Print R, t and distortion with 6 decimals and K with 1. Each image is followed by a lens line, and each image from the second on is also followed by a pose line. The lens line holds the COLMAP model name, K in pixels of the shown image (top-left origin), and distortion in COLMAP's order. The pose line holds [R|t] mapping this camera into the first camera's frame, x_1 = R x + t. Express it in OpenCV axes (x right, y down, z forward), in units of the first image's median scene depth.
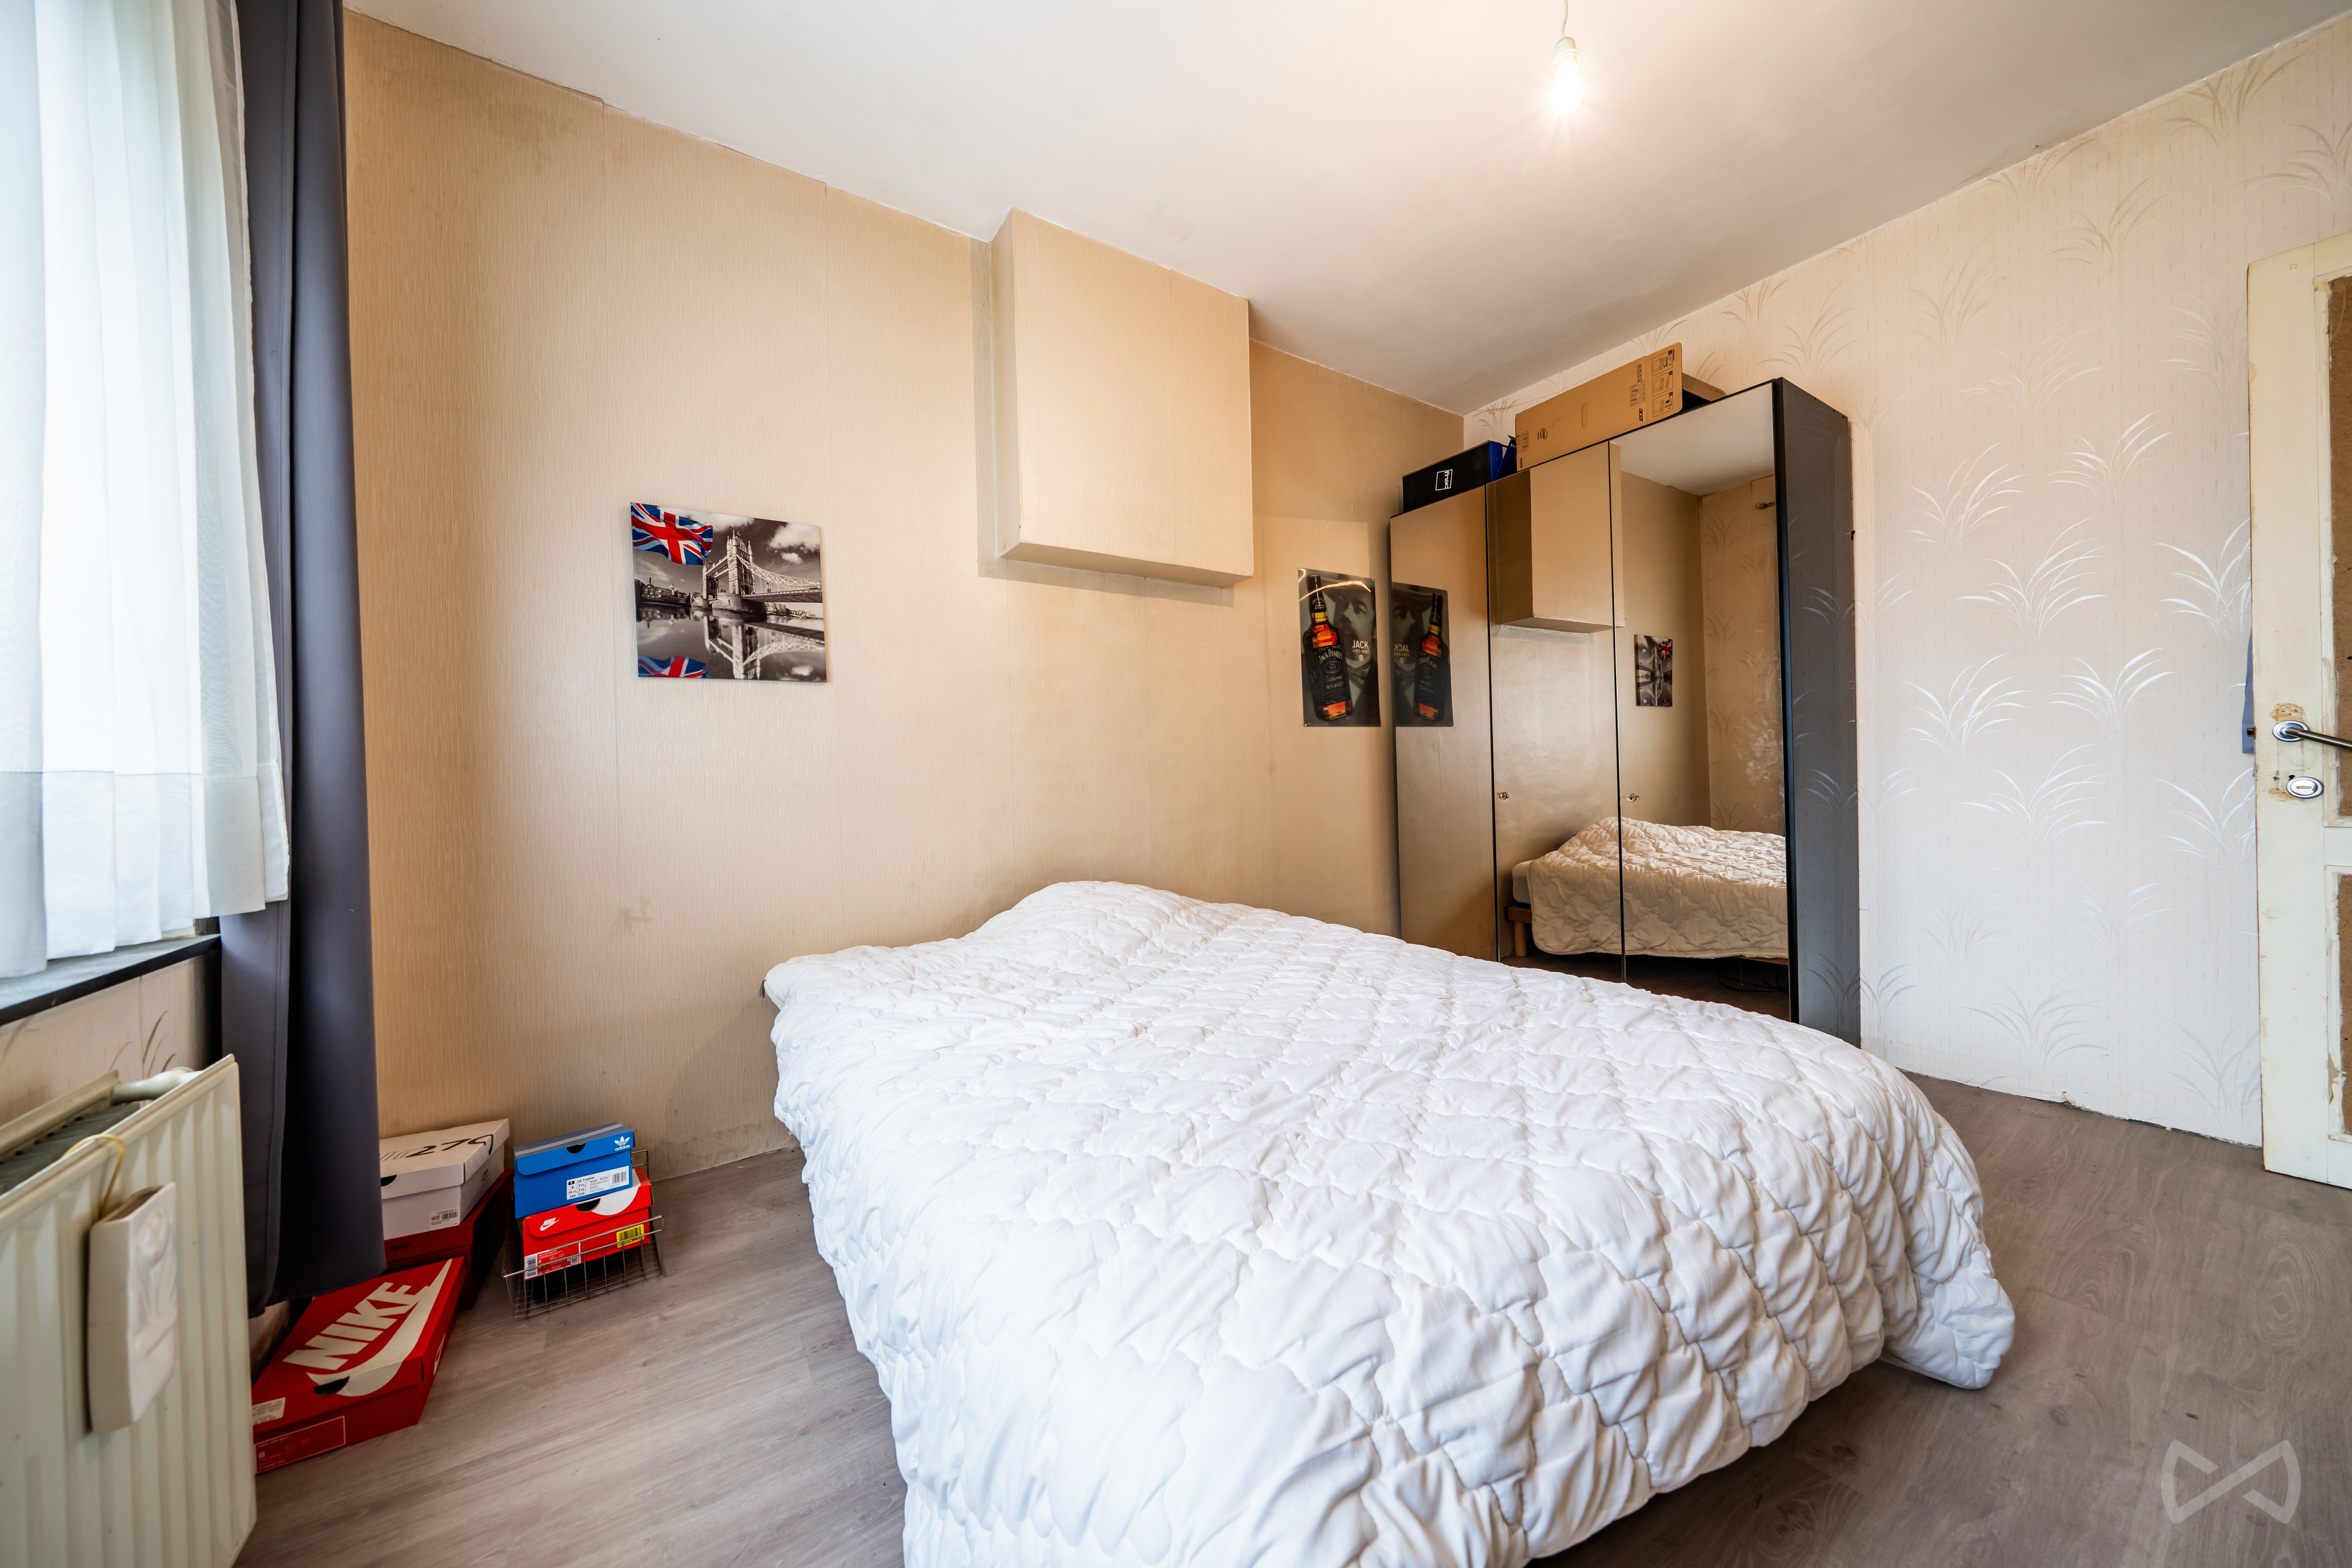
lens RADIAL K [[796.0, 0, 1179.4], [0, 796.0, 784.8], [0, 0, 1]] dist [-0.000767, -0.000110]
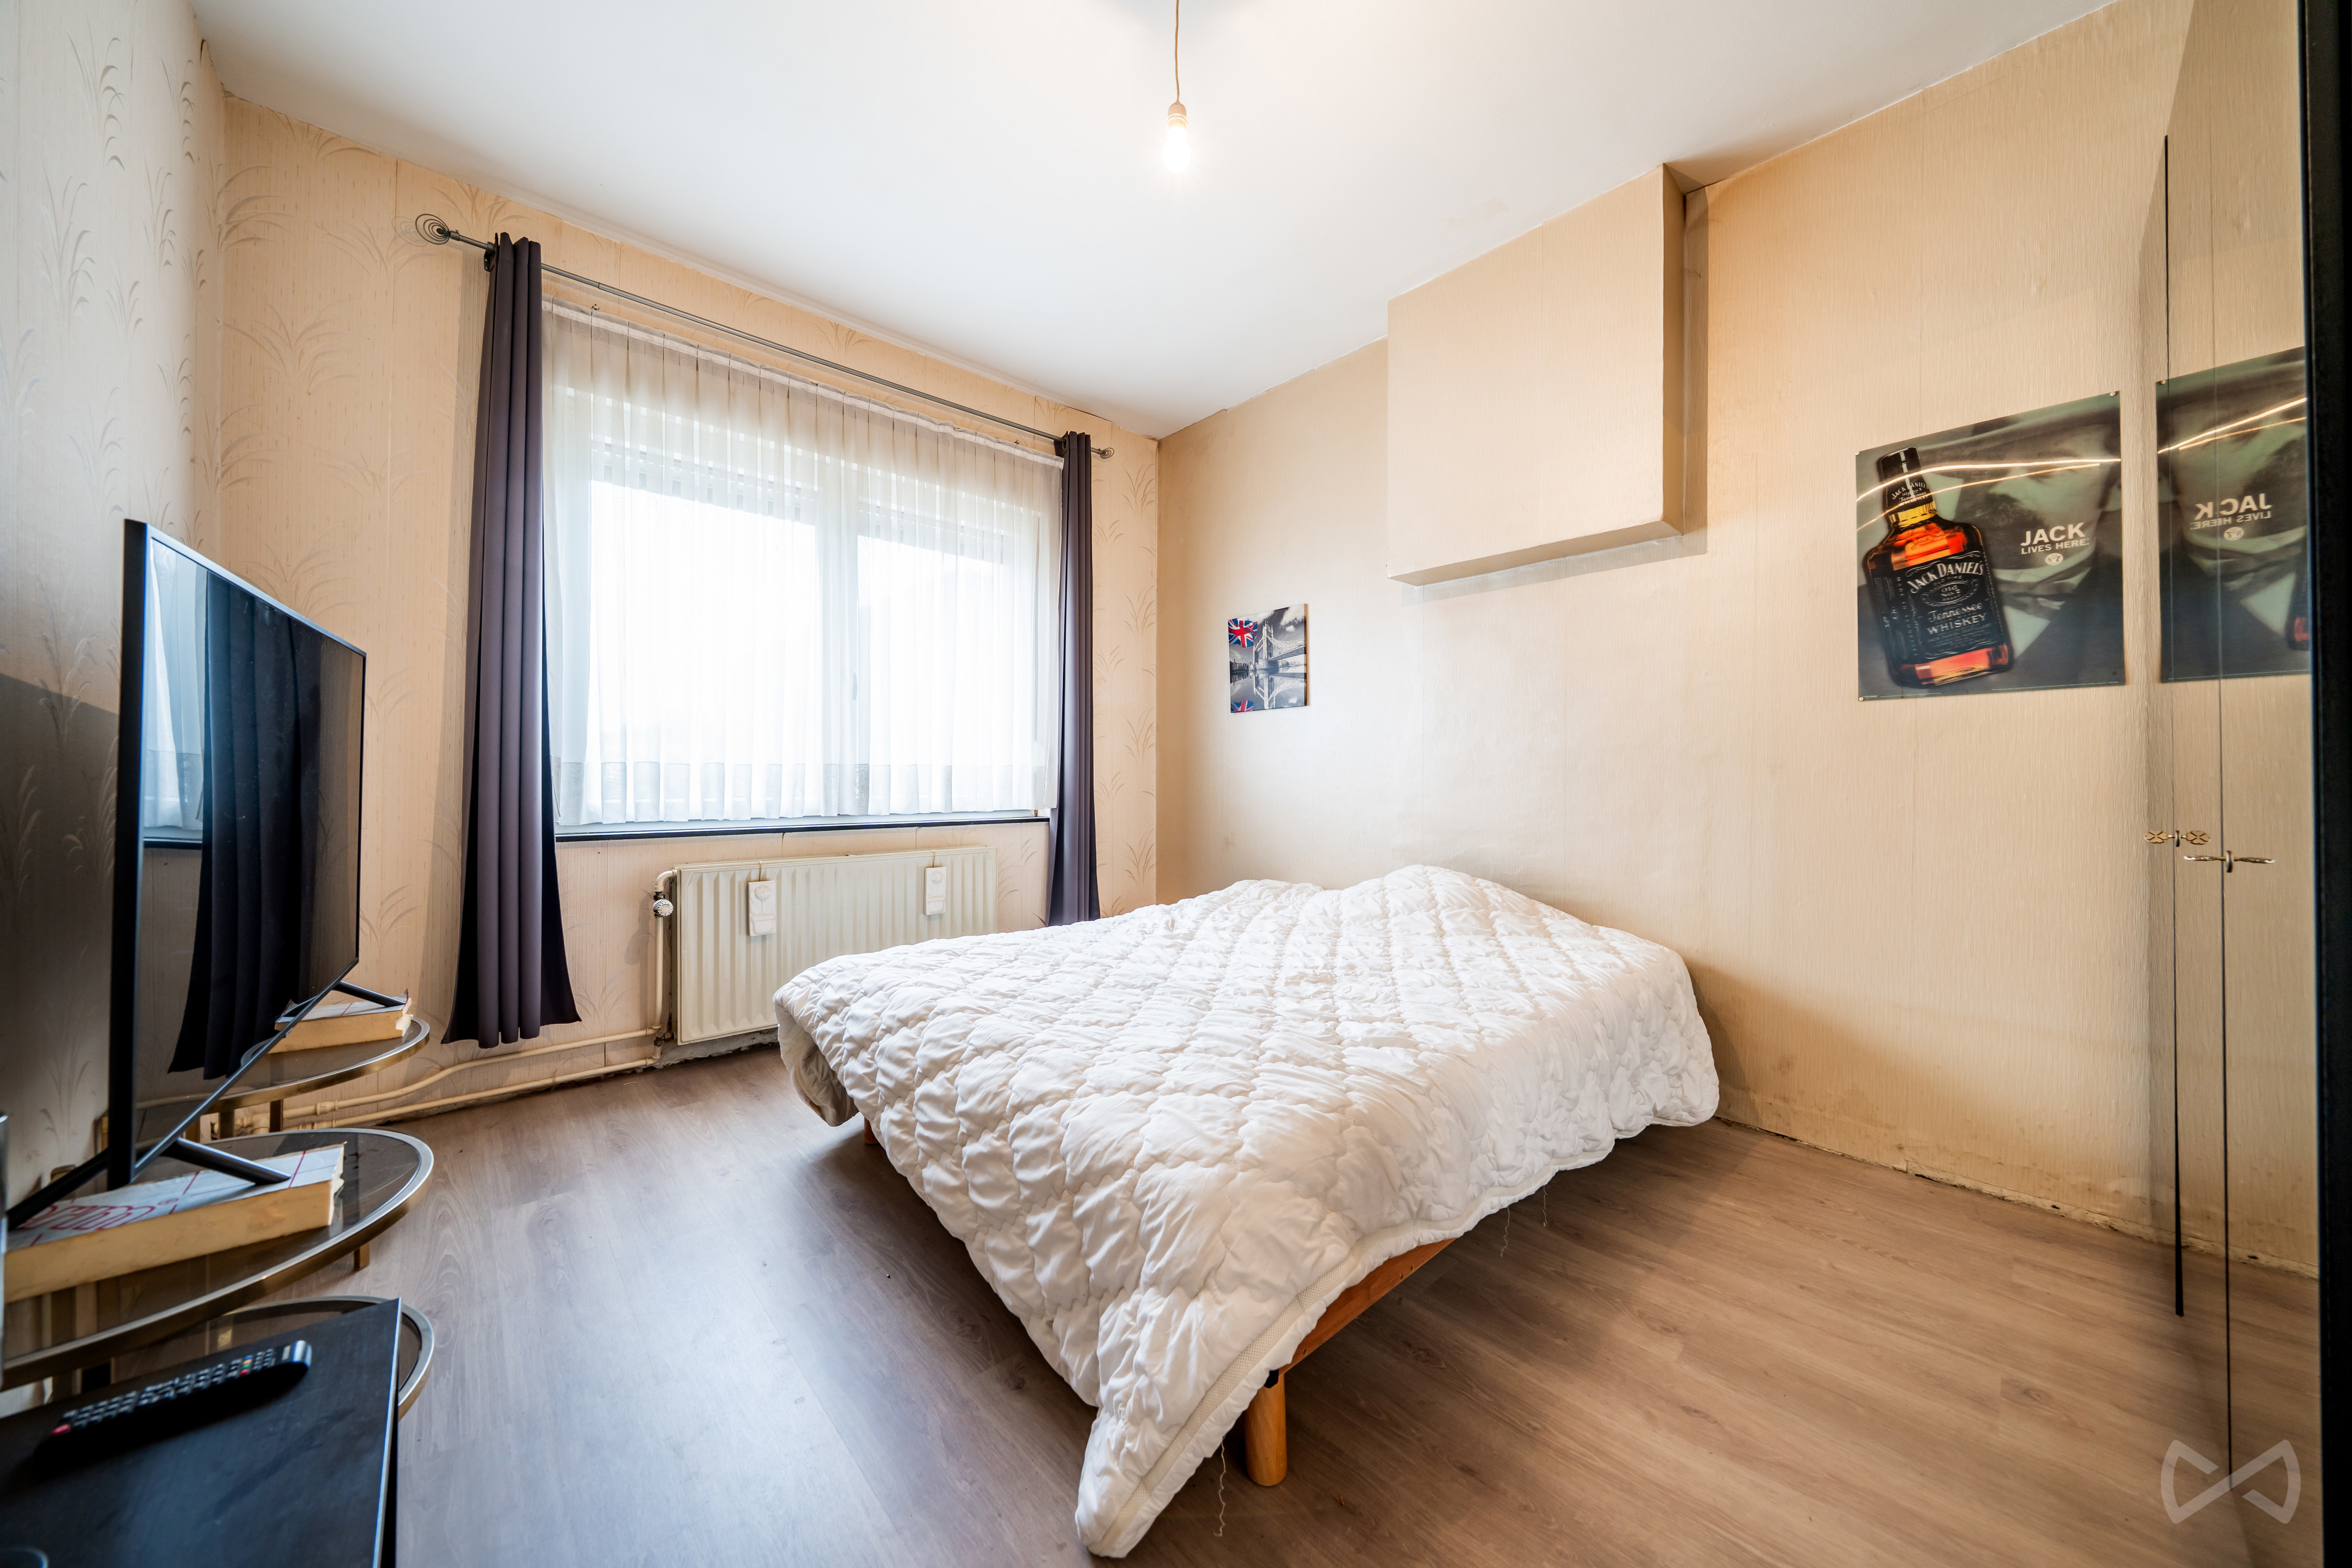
lens RADIAL K [[796.0, 0, 1178.1], [0, 796.0, 769.9], [0, 0, 1]] dist [-0.000767, -0.000110]
pose [[0.156447, 0.020138, -0.987481, 1.038776], [-0.014842, 0.999727, 0.018037, -0.032854], [0.987575, 0.011835, 0.156703, 0.544699]]
